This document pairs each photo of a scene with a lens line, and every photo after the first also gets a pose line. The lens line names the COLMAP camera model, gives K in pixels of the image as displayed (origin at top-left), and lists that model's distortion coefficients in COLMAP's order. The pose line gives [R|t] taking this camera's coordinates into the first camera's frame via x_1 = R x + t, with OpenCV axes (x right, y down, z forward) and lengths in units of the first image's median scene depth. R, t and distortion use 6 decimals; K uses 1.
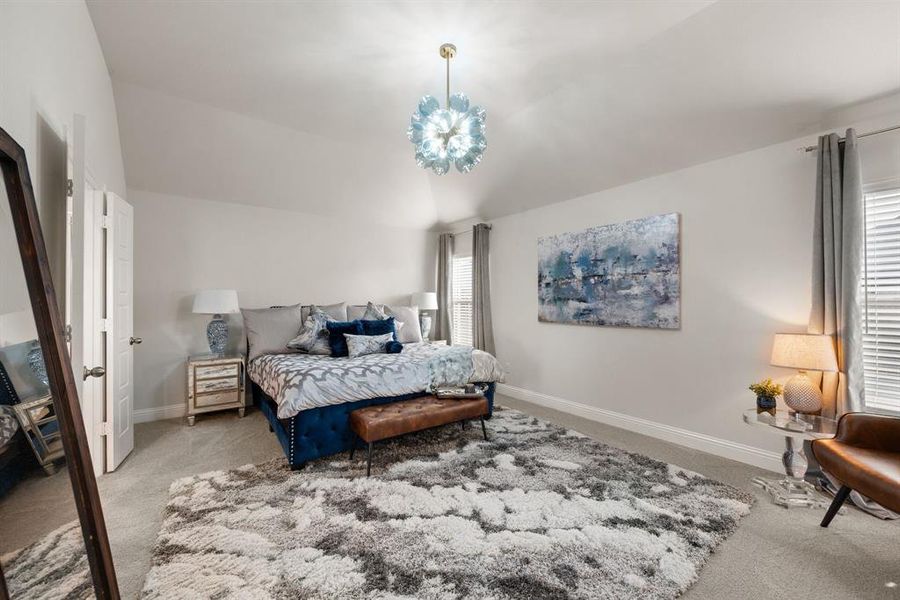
lens RADIAL K [[366.6, 0, 462.5], [0, 366.6, 297.7], [0, 0, 1]] dist [0.002820, -0.000174]
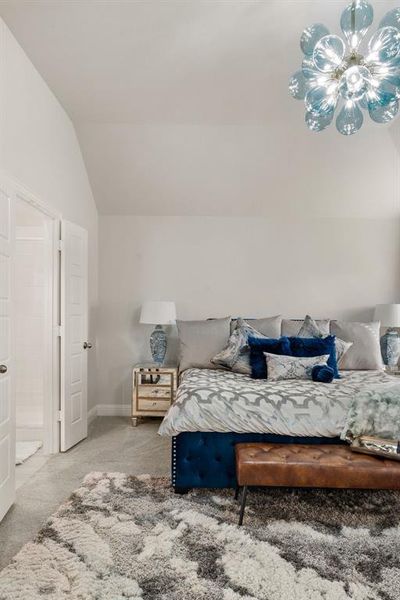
lens RADIAL K [[418.6, 0, 183.3], [0, 418.6, 325.4], [0, 0, 1]] dist [0.003988, -0.001545]
pose [[0.781458, 0.030948, -0.623190, 0.199834], [-0.008514, 0.999205, 0.038945, -0.000917], [0.623900, -0.025128, 0.781100, 0.173769]]
